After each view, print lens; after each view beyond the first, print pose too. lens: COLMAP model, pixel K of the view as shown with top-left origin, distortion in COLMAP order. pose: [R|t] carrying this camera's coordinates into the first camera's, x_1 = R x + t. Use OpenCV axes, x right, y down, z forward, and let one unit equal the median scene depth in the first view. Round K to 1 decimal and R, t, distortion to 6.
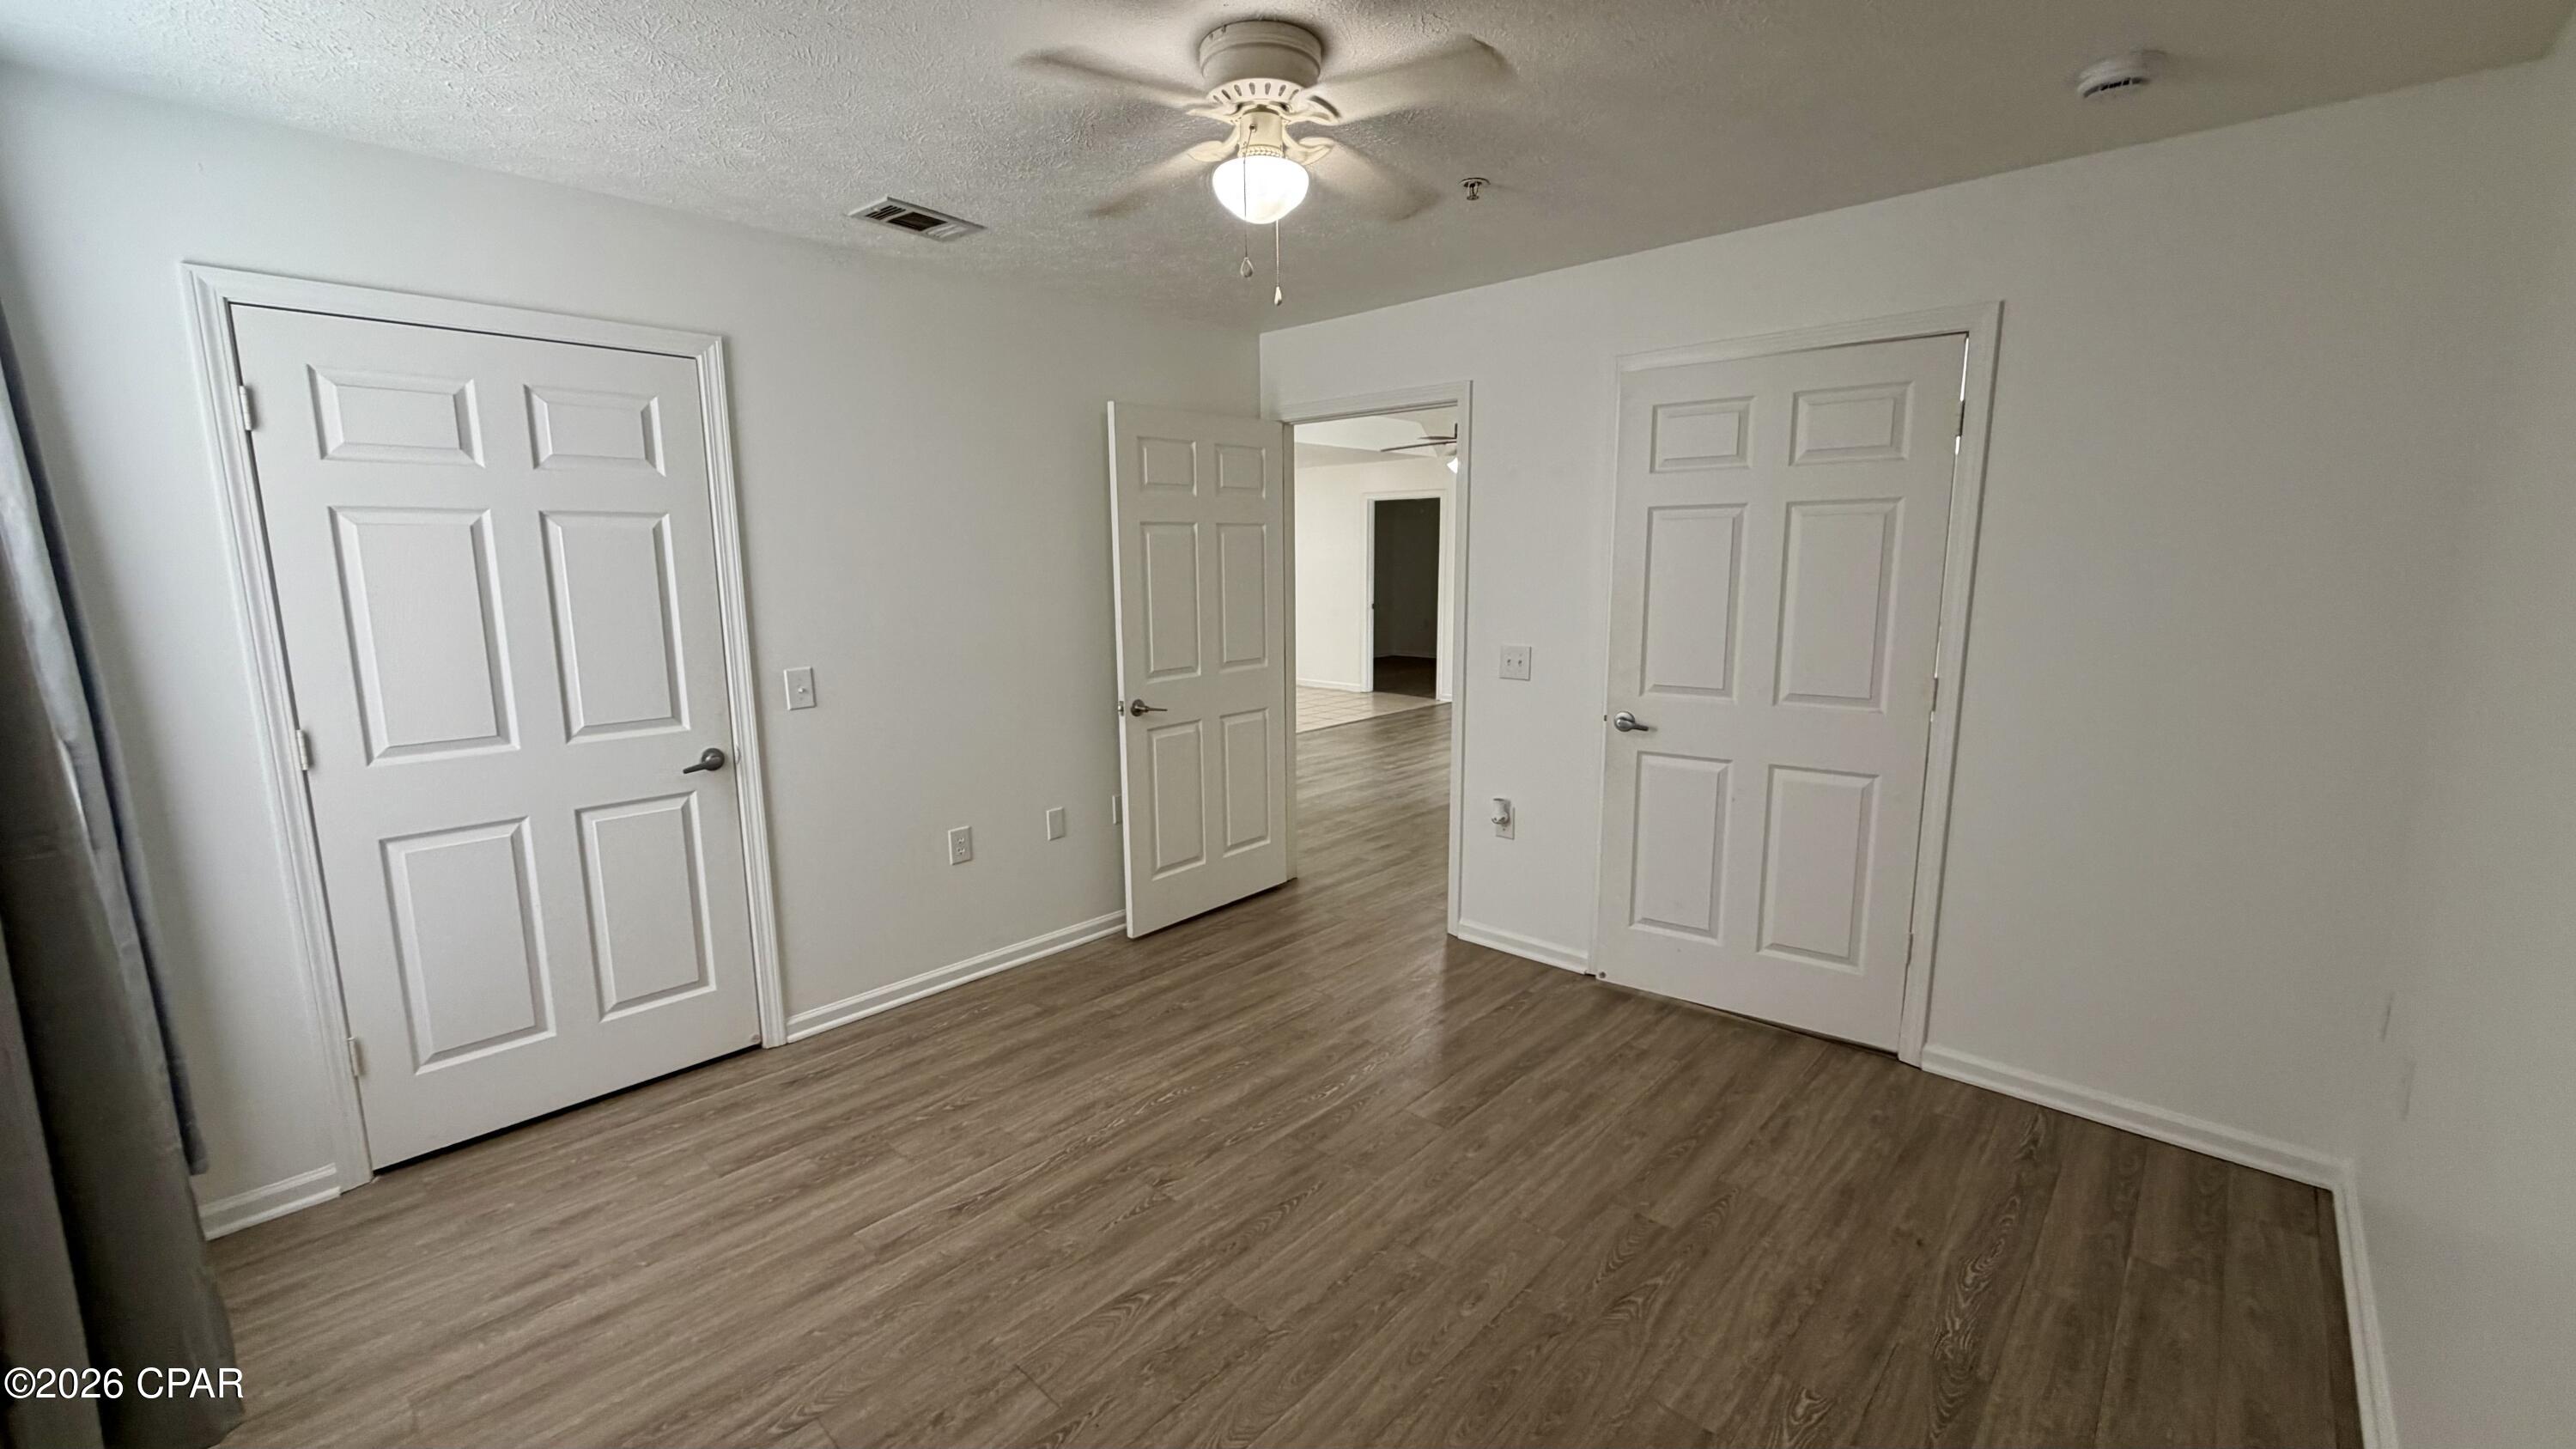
lens RADIAL K [[1031.5, 0, 1290.2], [0, 1031.5, 729.2], [0, 0, 1]] dist [0.002984, -0.000323]
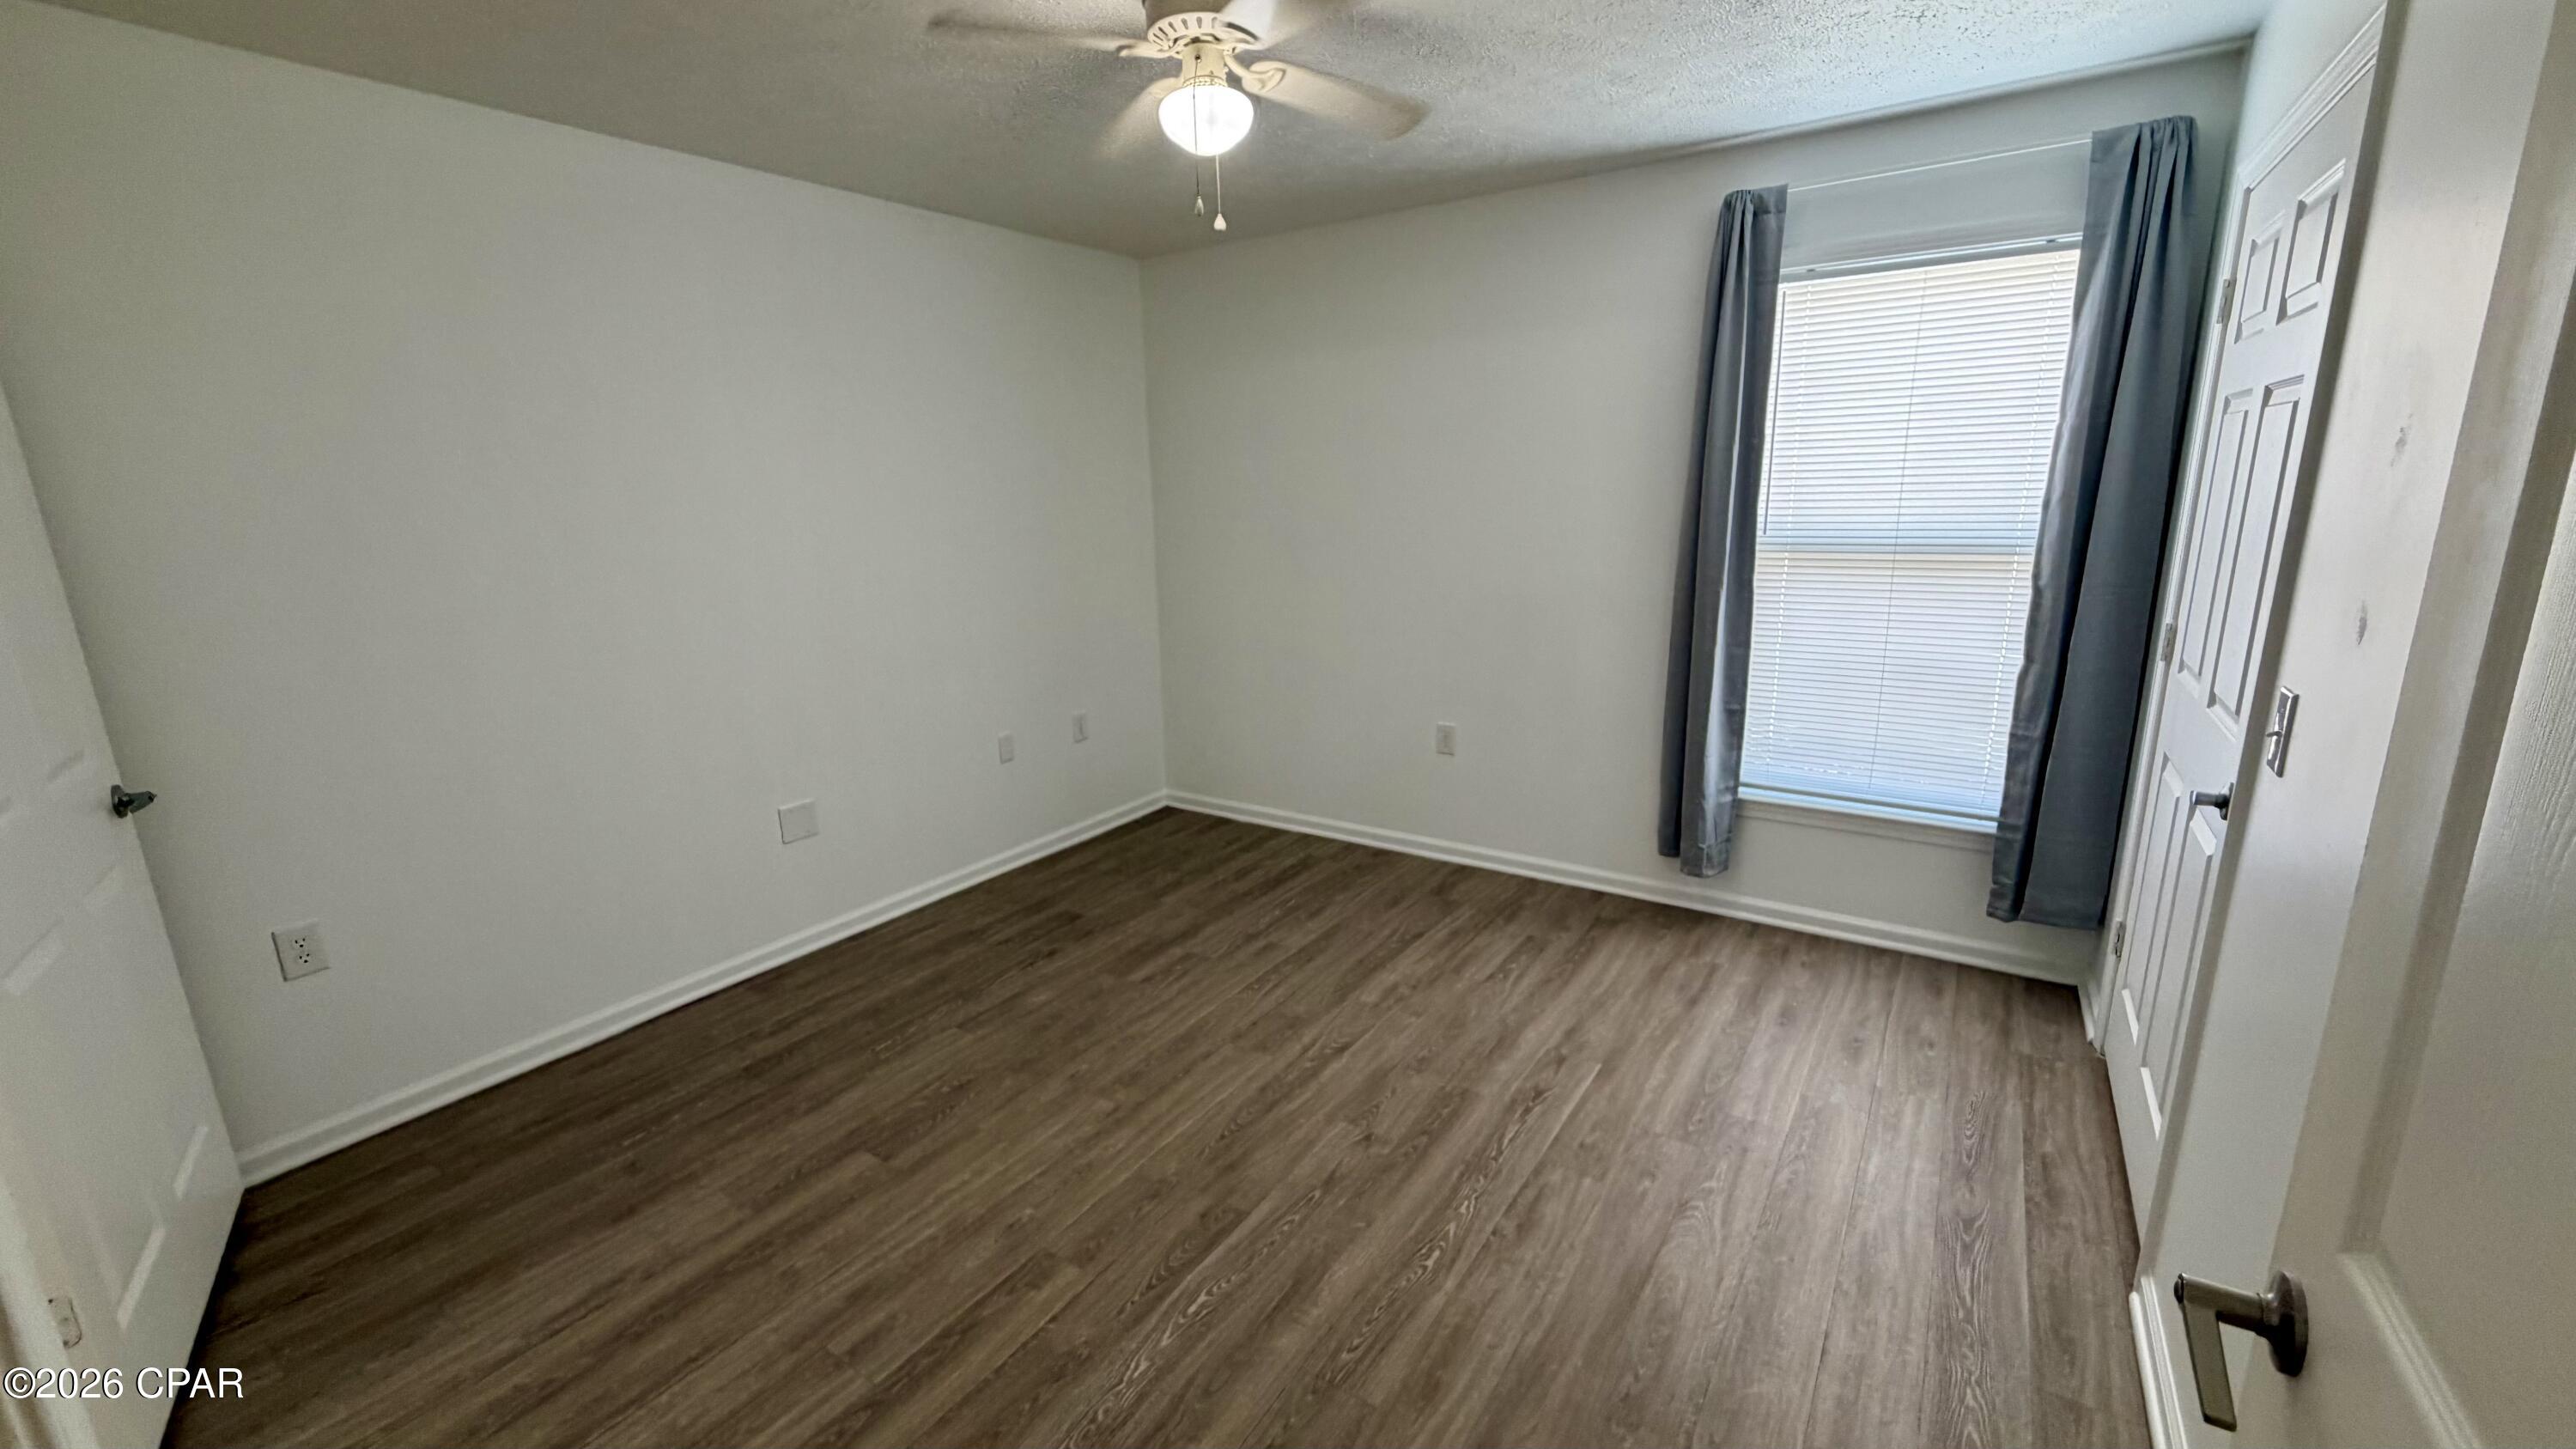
lens RADIAL K [[1031.5, 0, 1267.6], [0, 1031.5, 724.2], [0, 0, 1]] dist [0.002984, -0.000323]
pose [[-0.989621, 0.066647, -0.127310, 0.068636], [0.011828, 0.920715, 0.390057, -0.311315], [0.143213, 0.384503, -0.911947, 1.816408]]
